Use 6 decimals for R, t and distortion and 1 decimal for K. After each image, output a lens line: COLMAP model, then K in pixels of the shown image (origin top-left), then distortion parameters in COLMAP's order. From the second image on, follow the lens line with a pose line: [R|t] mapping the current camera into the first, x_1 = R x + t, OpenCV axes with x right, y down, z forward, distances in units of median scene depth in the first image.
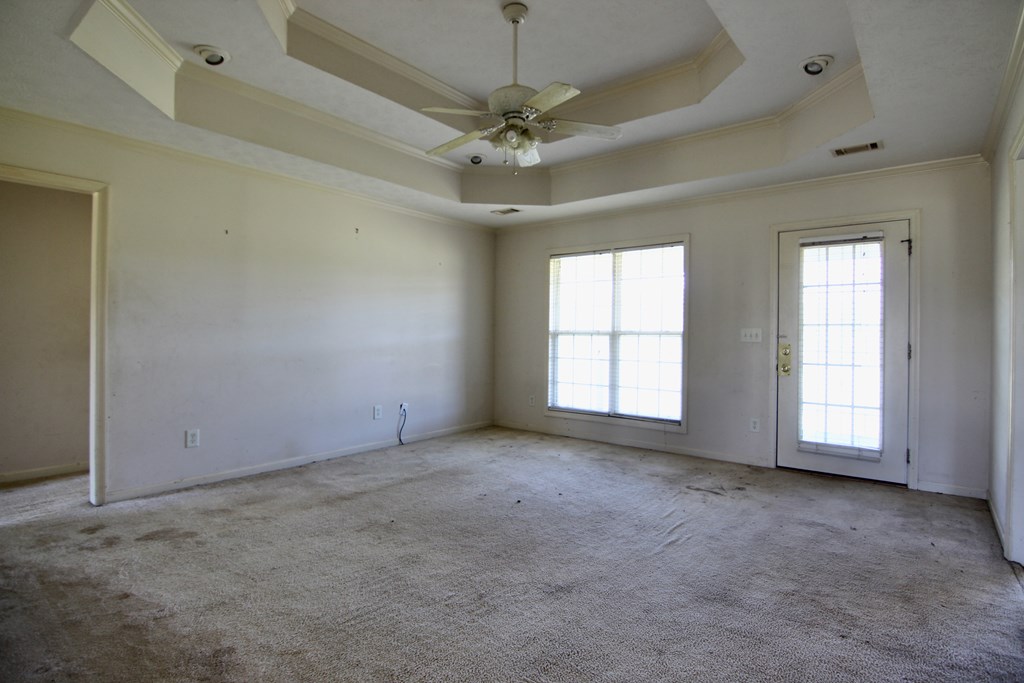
lens RADIAL K [[529.5, 0, 513.8], [0, 529.5, 339.0], [0, 0, 1]] dist [-0.004600, -0.009512]
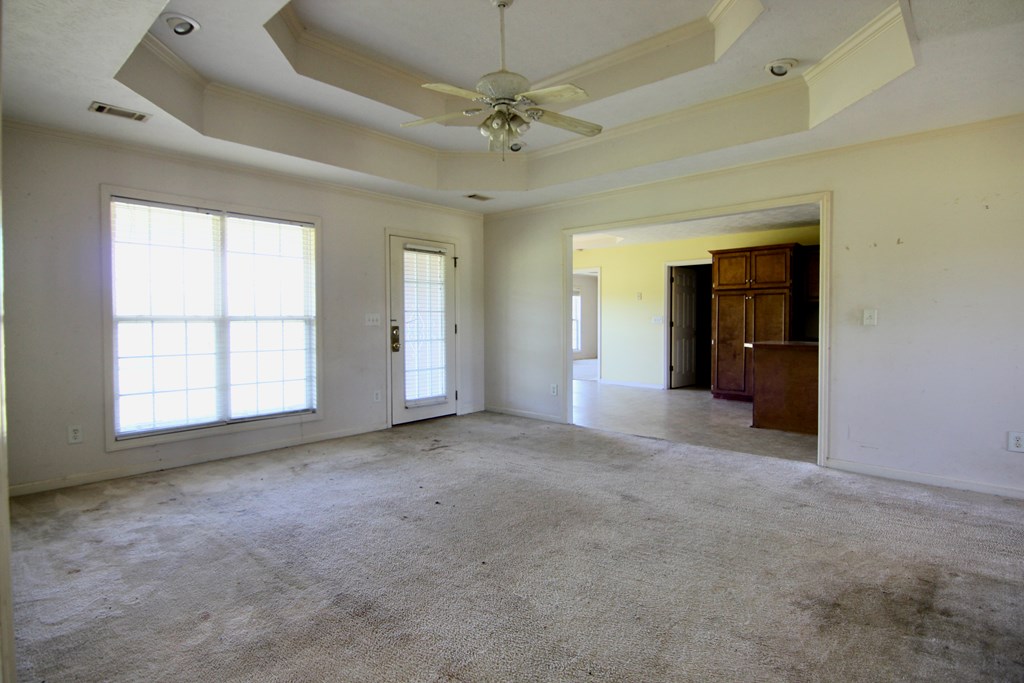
lens RADIAL K [[529.5, 0, 511.9], [0, 529.5, 340.7], [0, 0, 1]] dist [-0.004600, -0.009512]
pose [[0.045772, -0.051849, 0.997605, -0.694389], [0.010469, 0.998622, 0.051421, -0.017509], [-0.998897, 0.008090, 0.046252, 0.642500]]
